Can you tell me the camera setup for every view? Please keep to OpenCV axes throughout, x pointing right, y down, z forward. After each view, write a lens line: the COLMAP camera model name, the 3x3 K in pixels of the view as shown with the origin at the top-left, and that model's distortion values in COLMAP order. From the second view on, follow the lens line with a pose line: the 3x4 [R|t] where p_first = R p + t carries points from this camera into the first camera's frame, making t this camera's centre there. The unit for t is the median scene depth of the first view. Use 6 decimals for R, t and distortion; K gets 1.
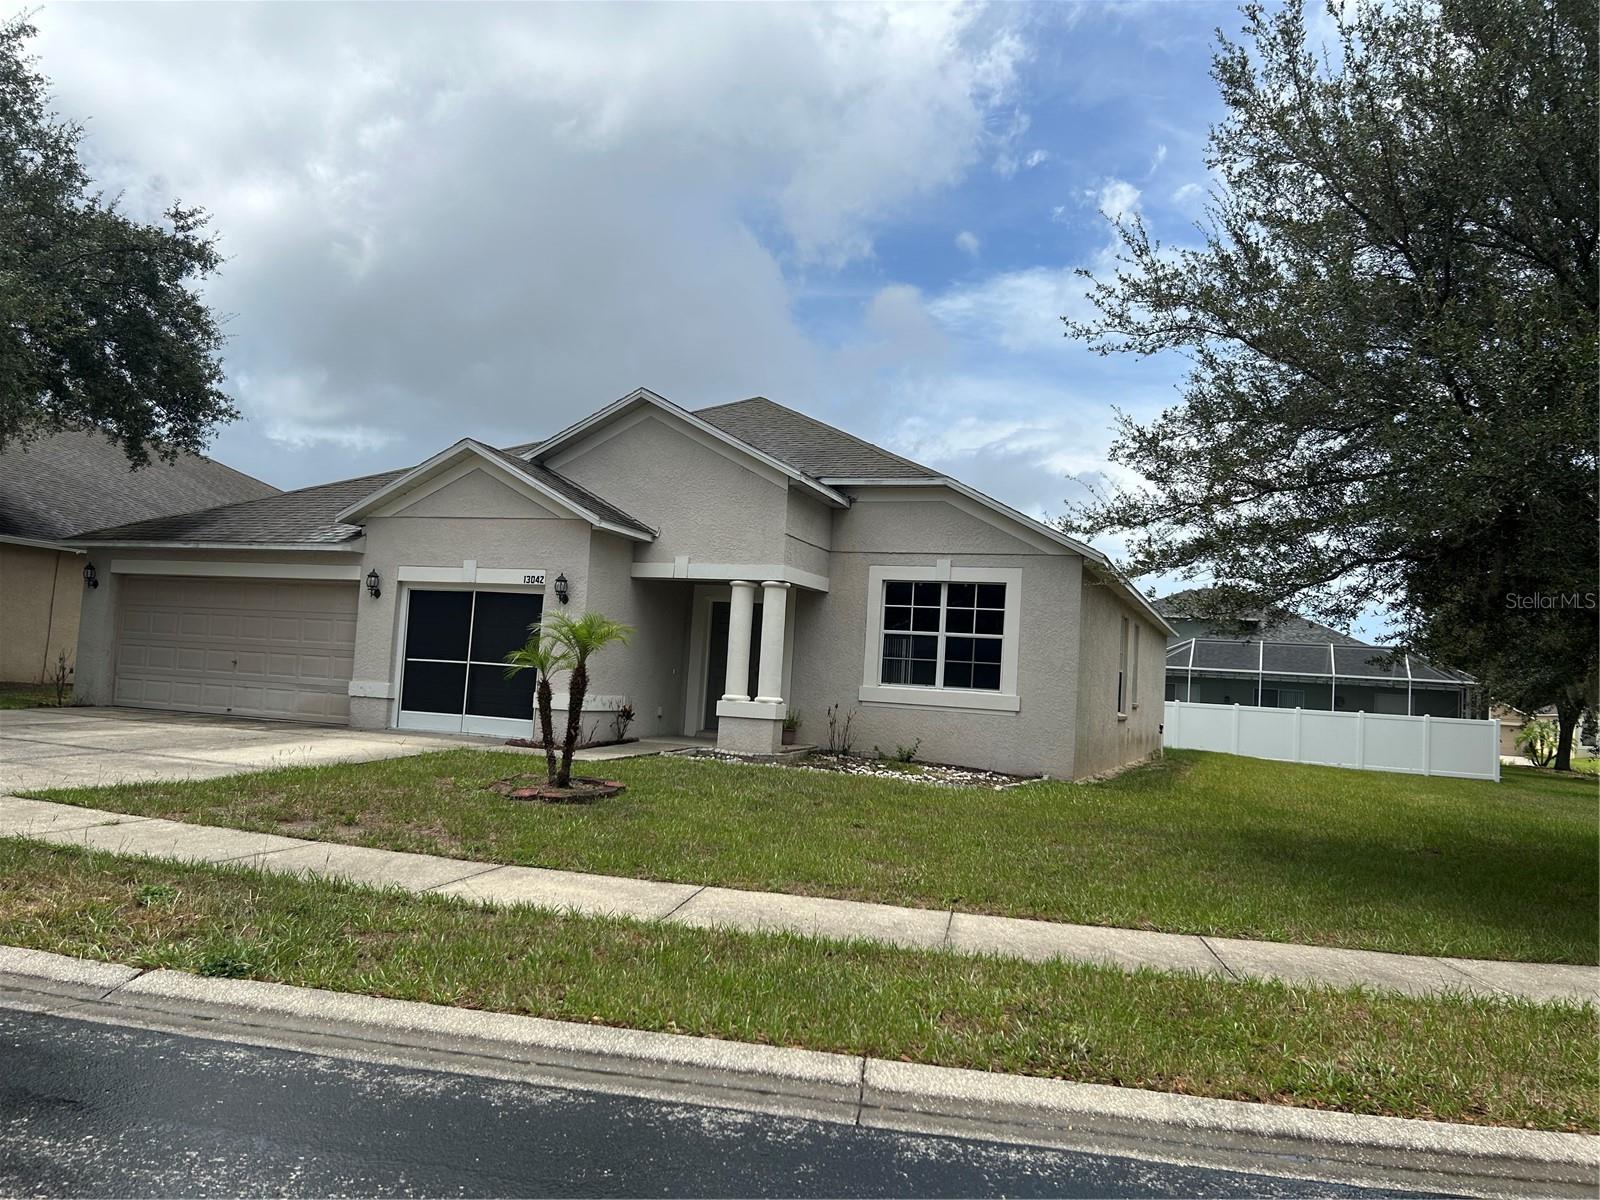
lens RADIAL K [[1201.2, 0, 799.5], [0, 1201.2, 598.8], [0, 0, 1]] dist [0.042187, 0.002526]
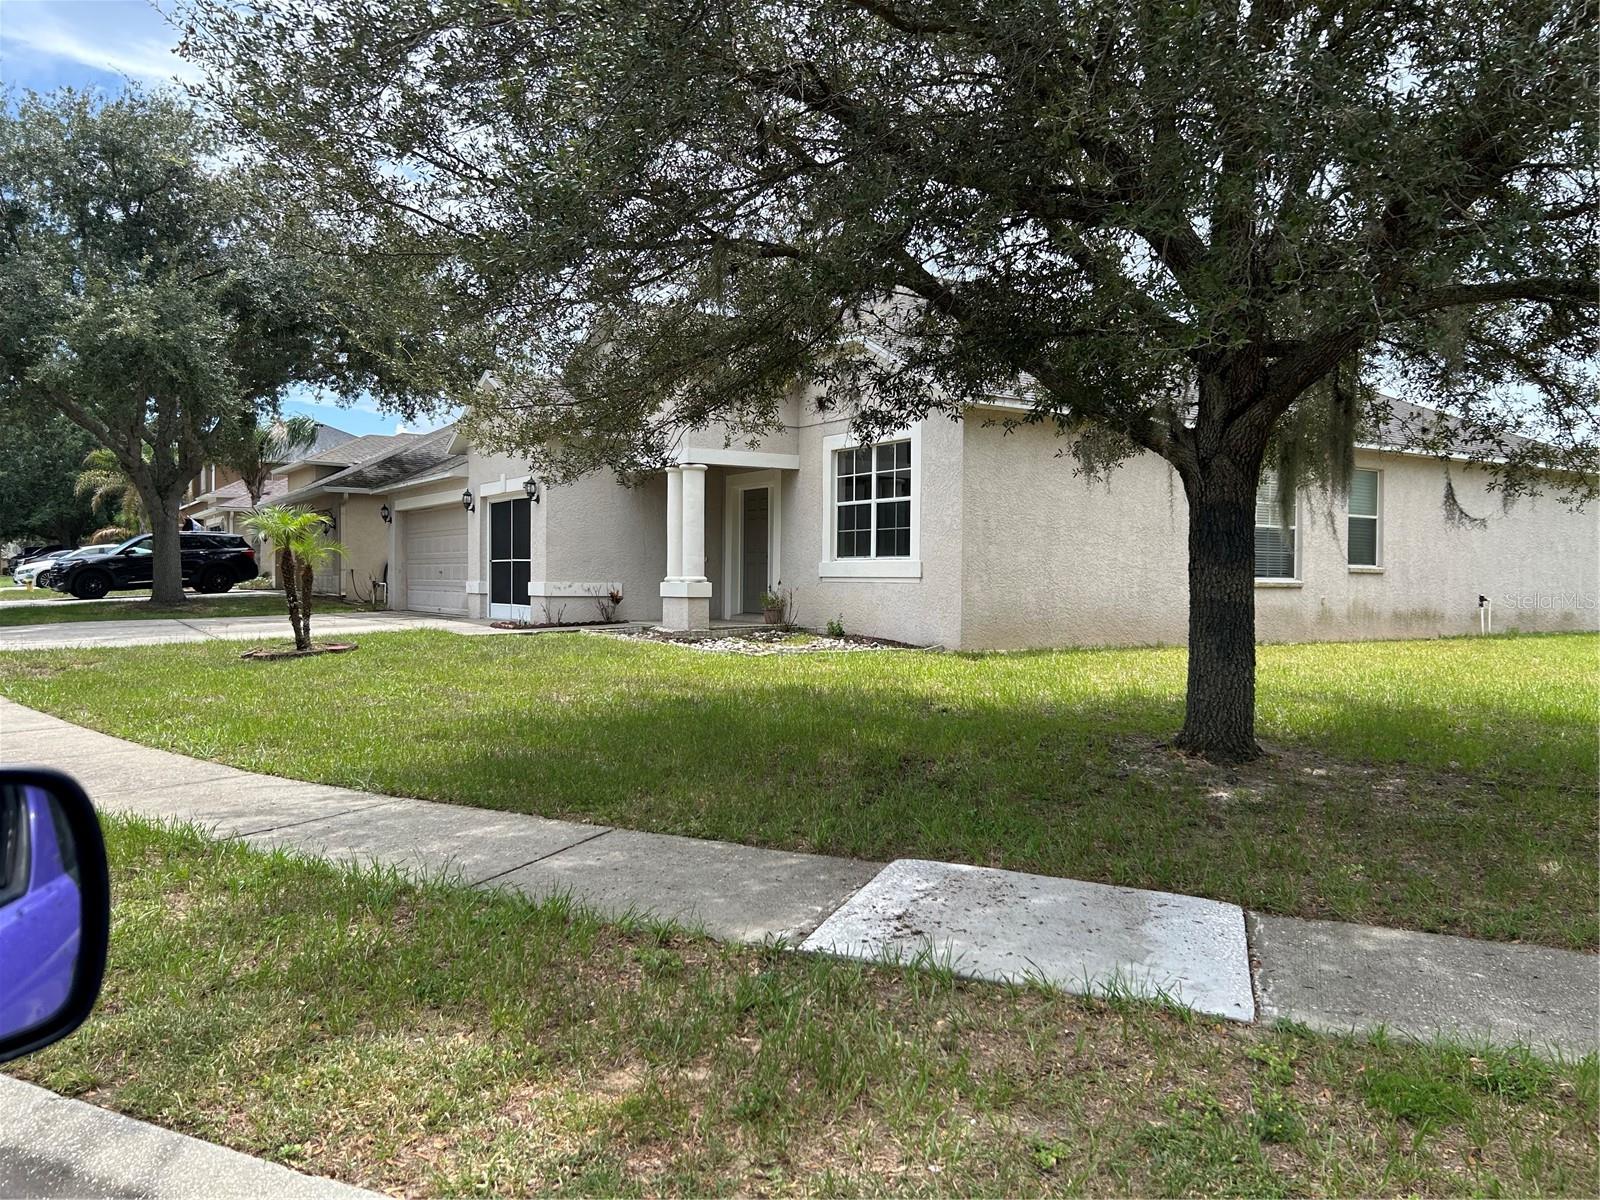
lens RADIAL K [[1201.2, 0, 799.2], [0, 1201.2, 599.7], [0, 0, 1]] dist [0.042187, 0.002526]
pose [[0.793984, -0.040248, -0.606604, 0.652754], [0.081246, 0.995880, 0.040267, 0.064793], [0.602485, -0.081256, 0.793983, 0.217613]]
